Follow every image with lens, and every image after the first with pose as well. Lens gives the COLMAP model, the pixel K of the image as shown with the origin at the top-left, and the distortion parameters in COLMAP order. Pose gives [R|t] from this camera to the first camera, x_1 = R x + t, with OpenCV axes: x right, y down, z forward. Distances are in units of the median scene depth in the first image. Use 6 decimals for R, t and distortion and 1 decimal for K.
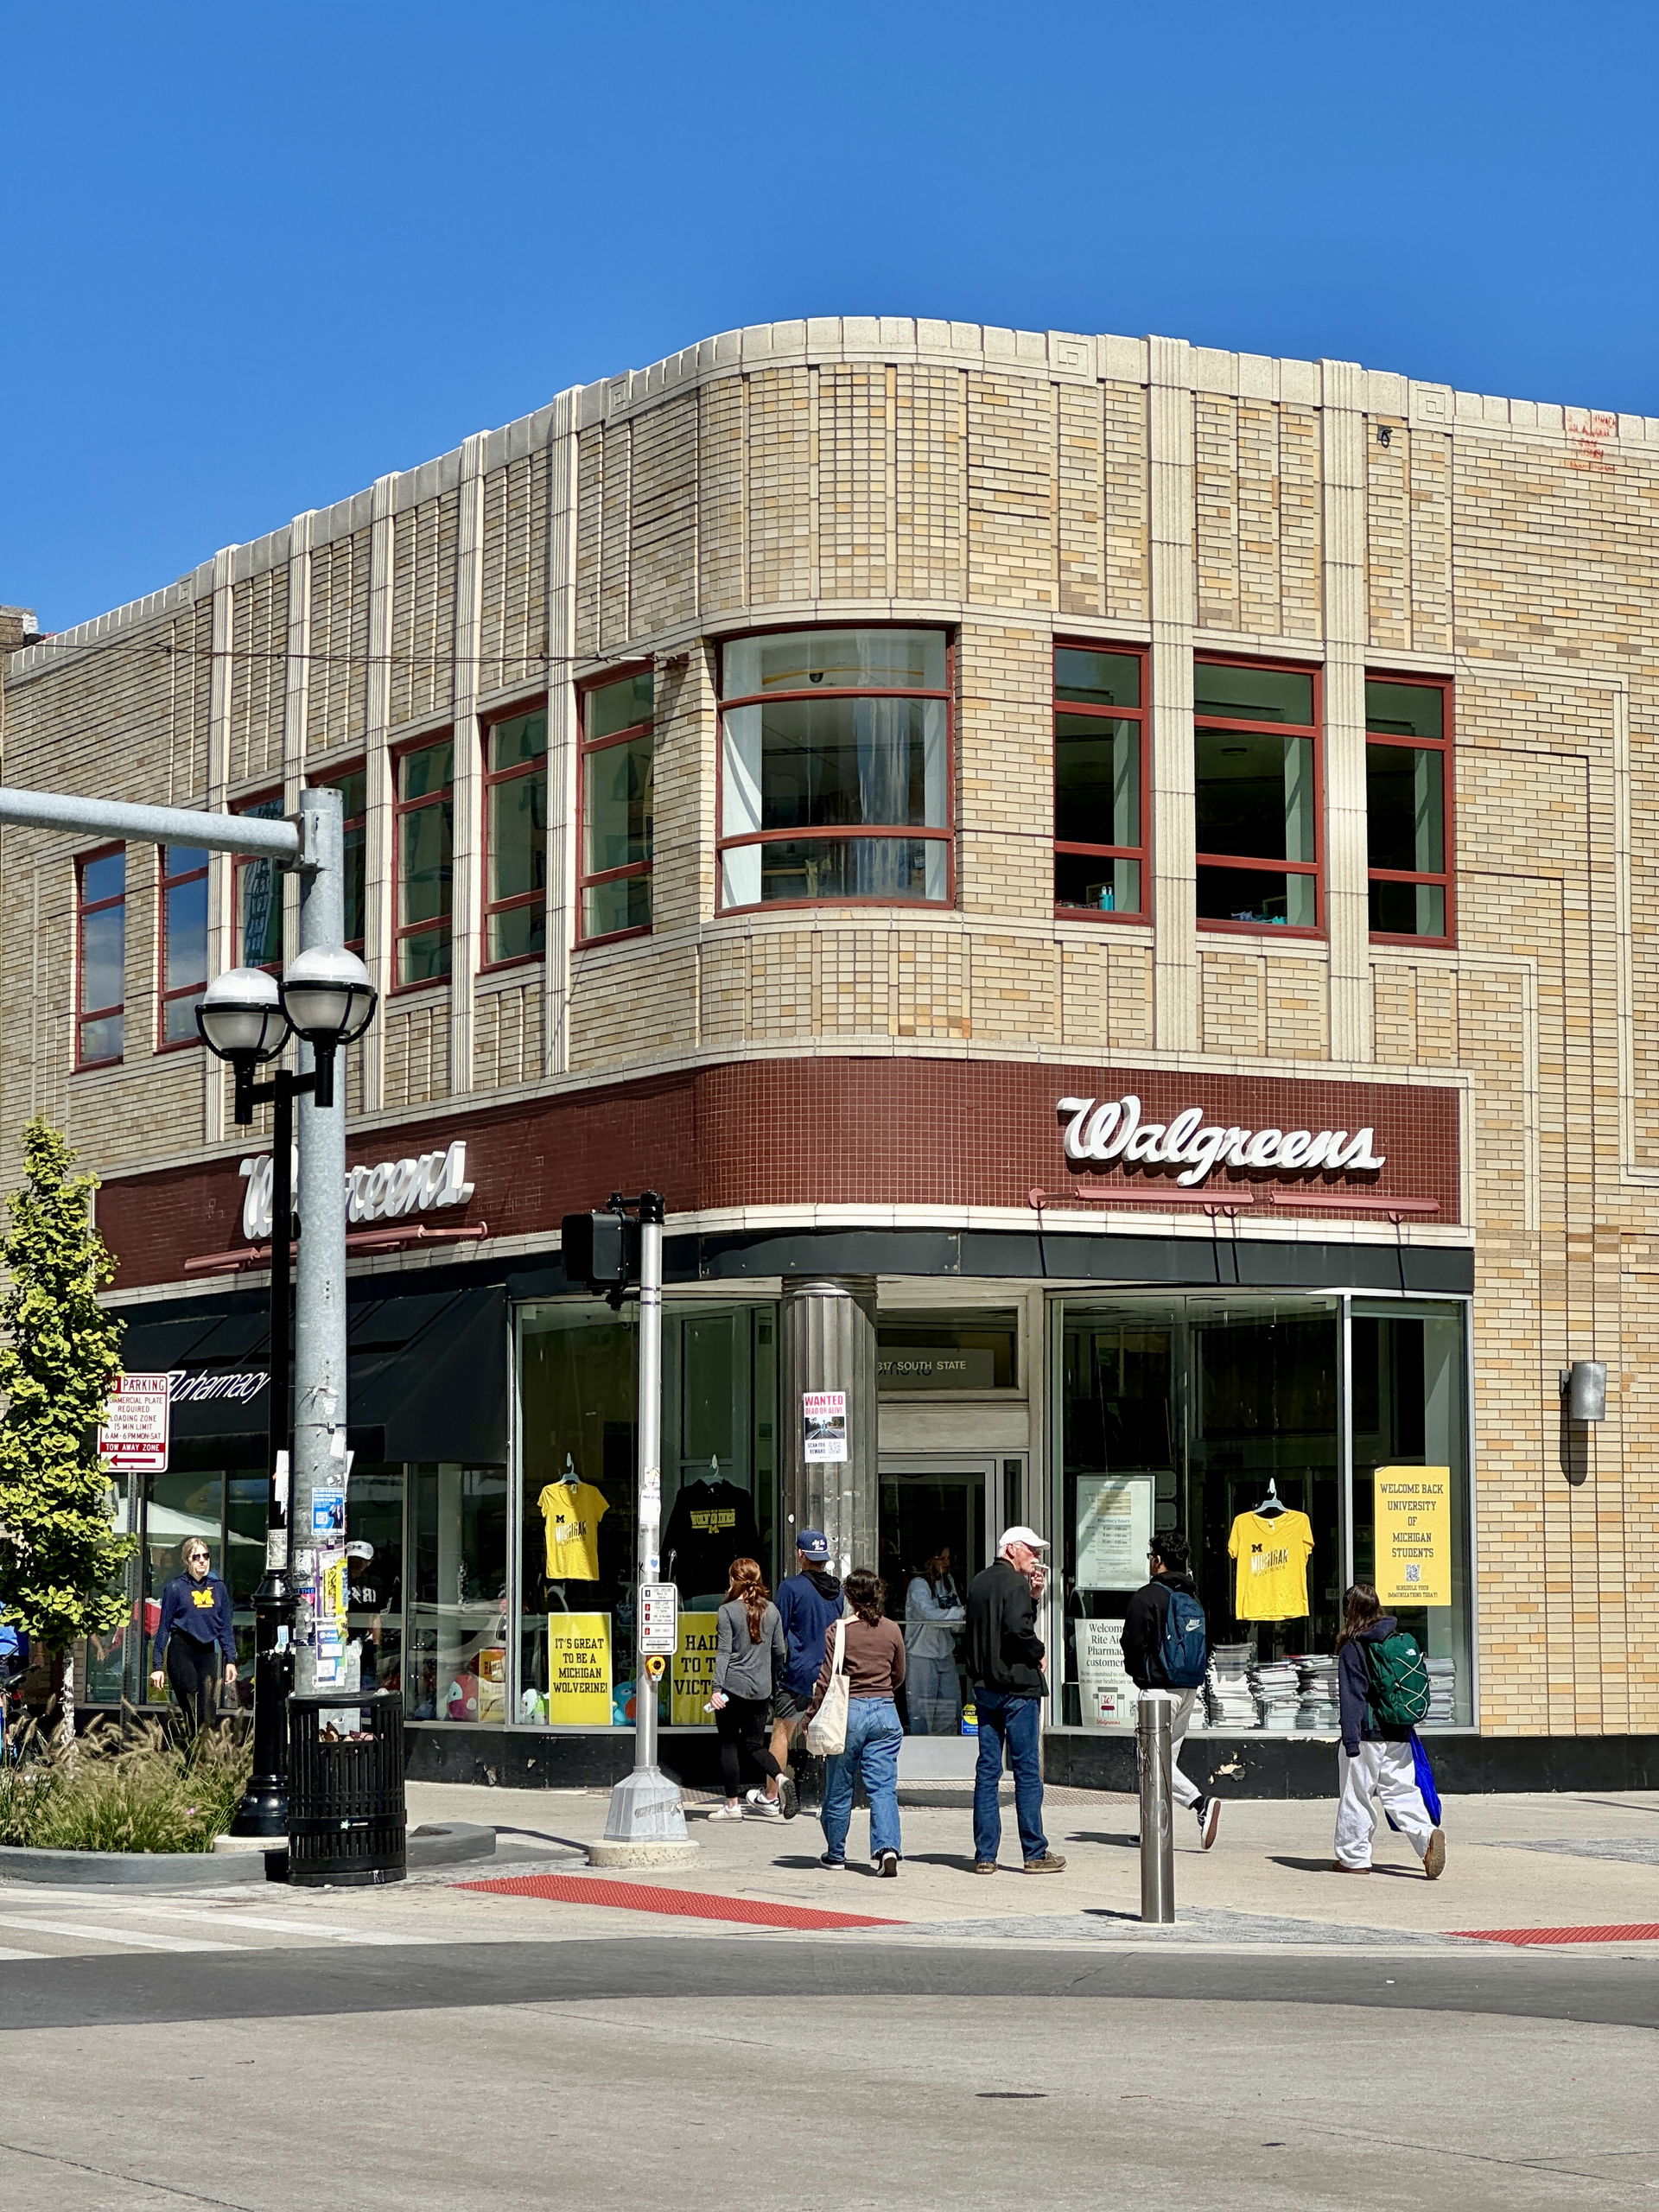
lens RADIAL K [[5019.7, 0, 829.5], [0, 5019.7, 1106.0], [0, 0, 1]] dist [-0.332384, 8.889628]
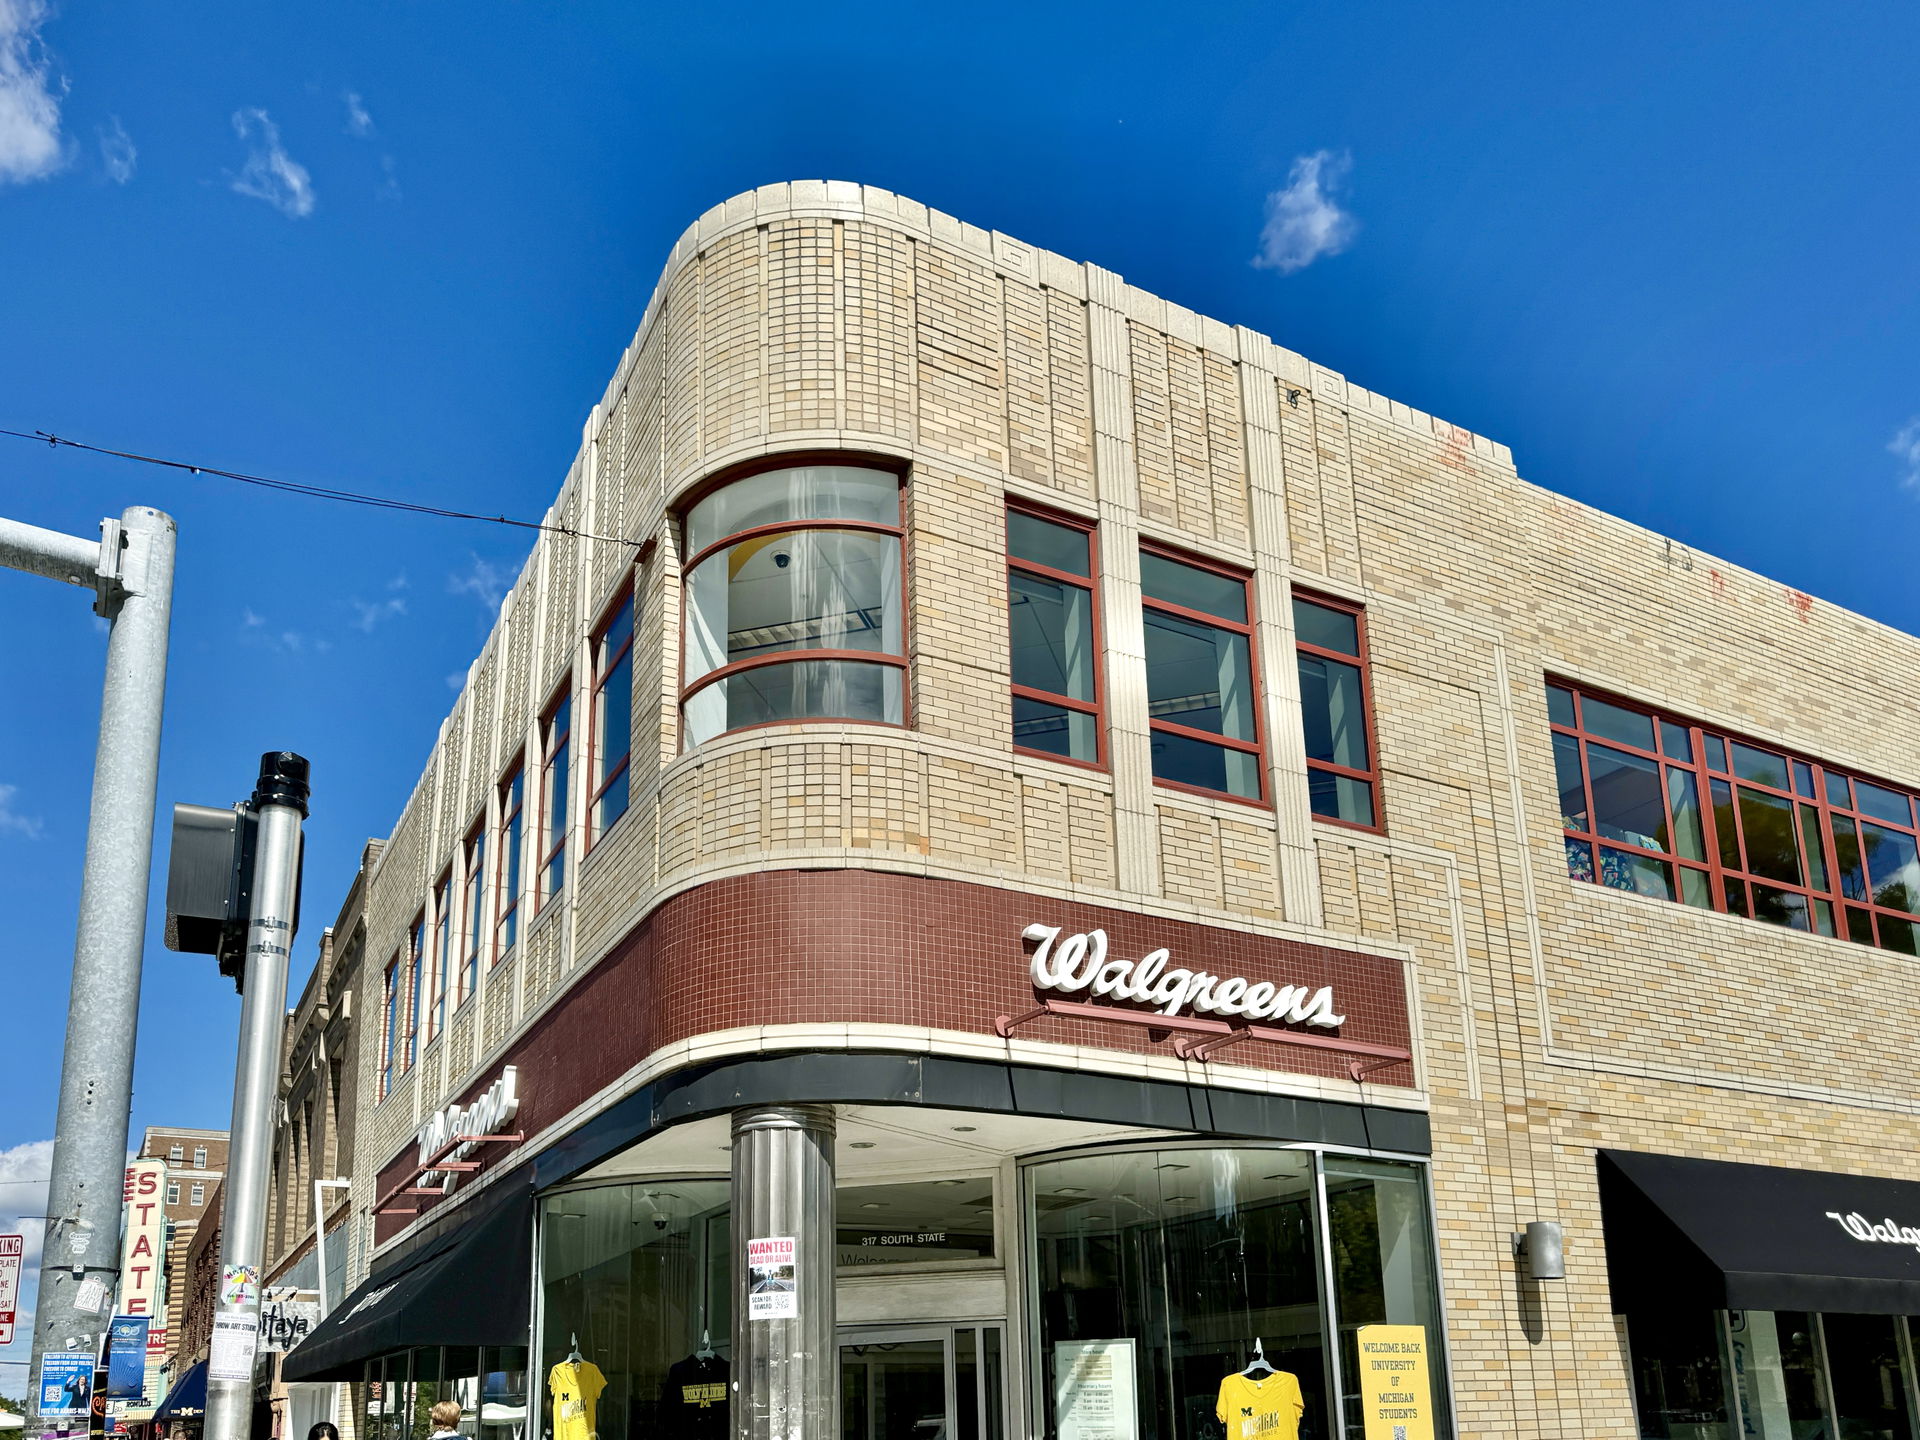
lens RADIAL K [[2351.7, 0, 960.0], [0, 2351.7, 720.0], [0, 0, 1]] dist [0.387717, -2.479384]
pose [[0.999545, -0.022862, 0.019686, 0.024987], [0.026457, 0.977821, -0.207766, 0.053278], [-0.014499, 0.208192, 0.977980, 0.537907]]
